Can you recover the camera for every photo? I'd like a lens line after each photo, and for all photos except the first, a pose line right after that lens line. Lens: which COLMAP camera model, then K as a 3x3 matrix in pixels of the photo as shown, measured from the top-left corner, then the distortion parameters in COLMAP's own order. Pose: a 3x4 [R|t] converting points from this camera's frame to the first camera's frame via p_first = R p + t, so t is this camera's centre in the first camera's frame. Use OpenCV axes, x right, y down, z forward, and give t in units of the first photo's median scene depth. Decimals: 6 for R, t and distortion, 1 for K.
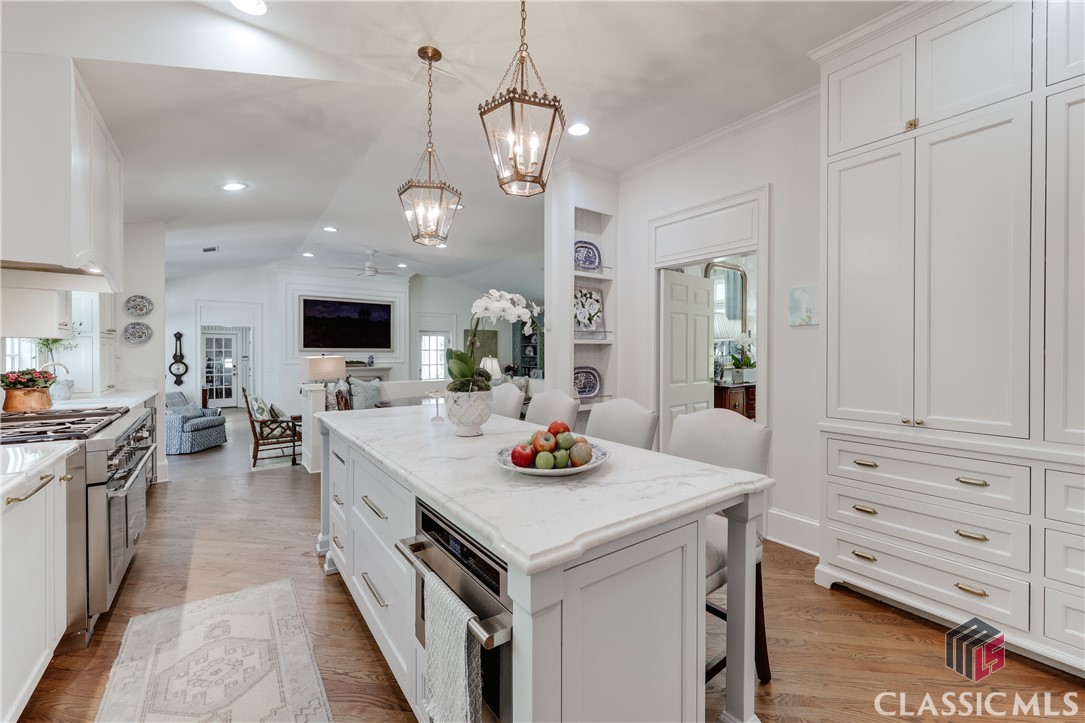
lens RADIAL K [[444.0, 0, 541.1], [0, 444.0, 353.6], [0, 0, 1]] dist [-0.000798, 0.000037]
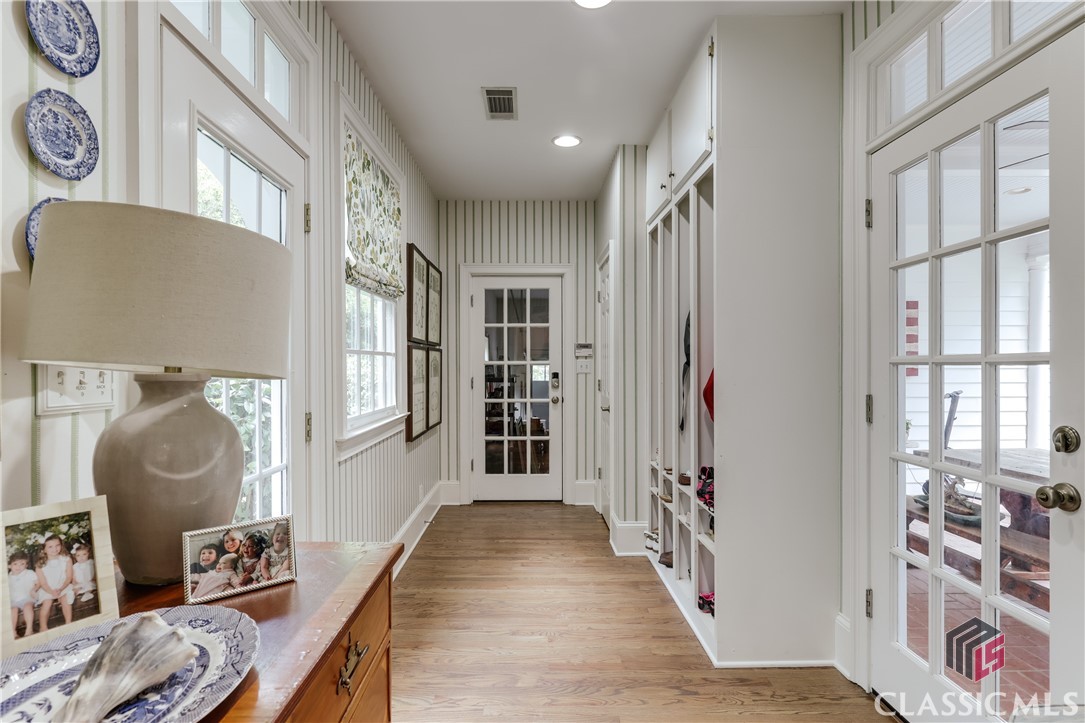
lens RADIAL K [[625.7, 0, 542.5], [0, 625.7, 361.5], [0, 0, 1]] dist [-0.000360, 0.000022]
pose [[0.814885, -0.003766, -0.579611, -0.601321], [-0.001439, 0.999963, -0.008520, 0.030837], [0.579621, 0.007777, 0.814849, 0.861609]]
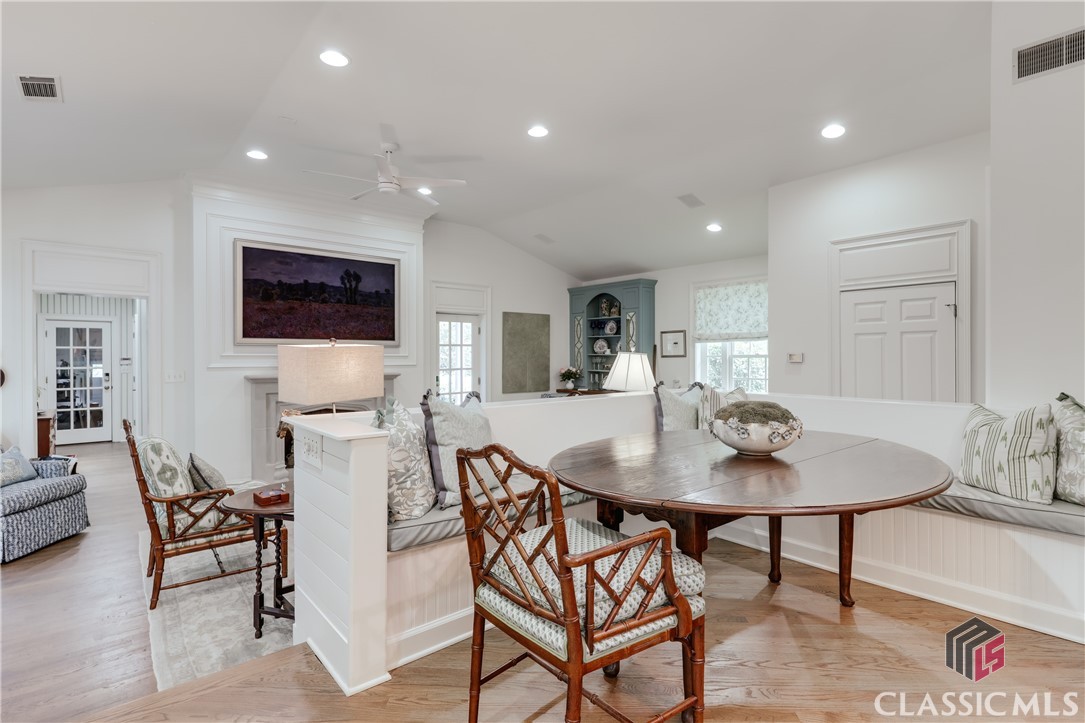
lens RADIAL K [[525.7, 0, 540.0], [0, 525.7, 357.1], [0, 0, 1]] dist [-0.002346, 0.000174]
pose [[0.996580, -0.004548, 0.082503, -0.214206], [0.004741, 0.999986, -0.002143, 0.012319], [-0.082493, 0.002527, 0.996588, 0.315295]]
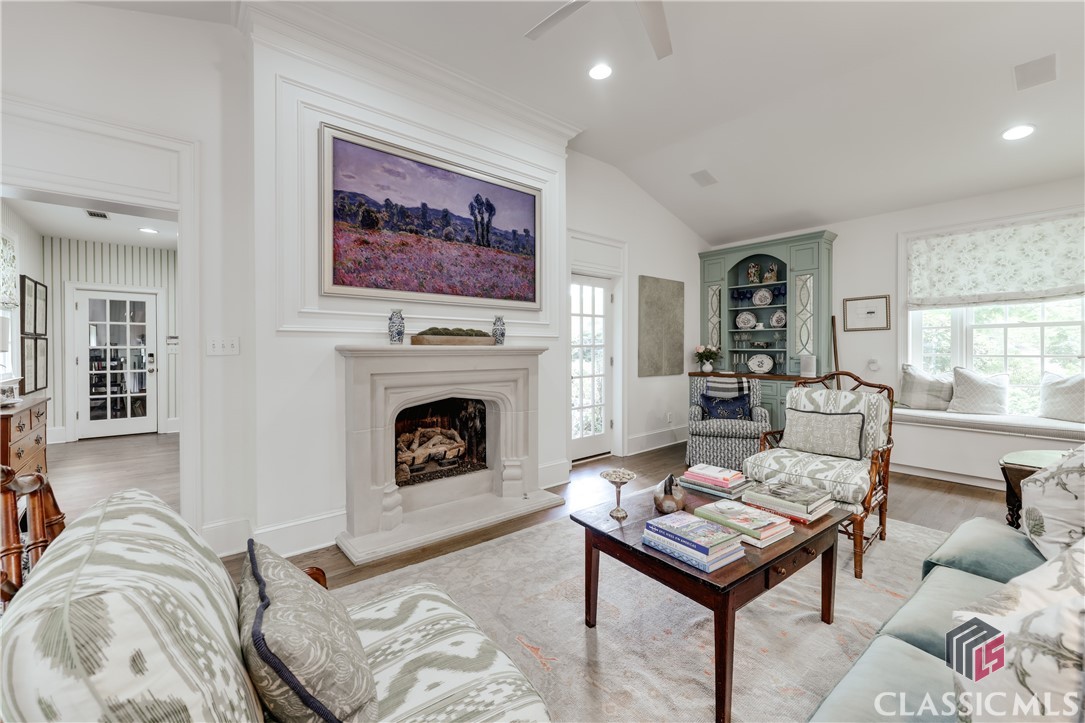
lens RADIAL K [[440.6, 0, 543.6], [0, 440.6, 349.9], [0, 0, 1]] dist [0.000387, -0.000267]
pose [[0.996390, -0.003734, 0.084808, -0.376663], [0.003880, 0.999991, -0.001558, 0.034392], [-0.084801, 0.001881, 0.996396, 0.609051]]
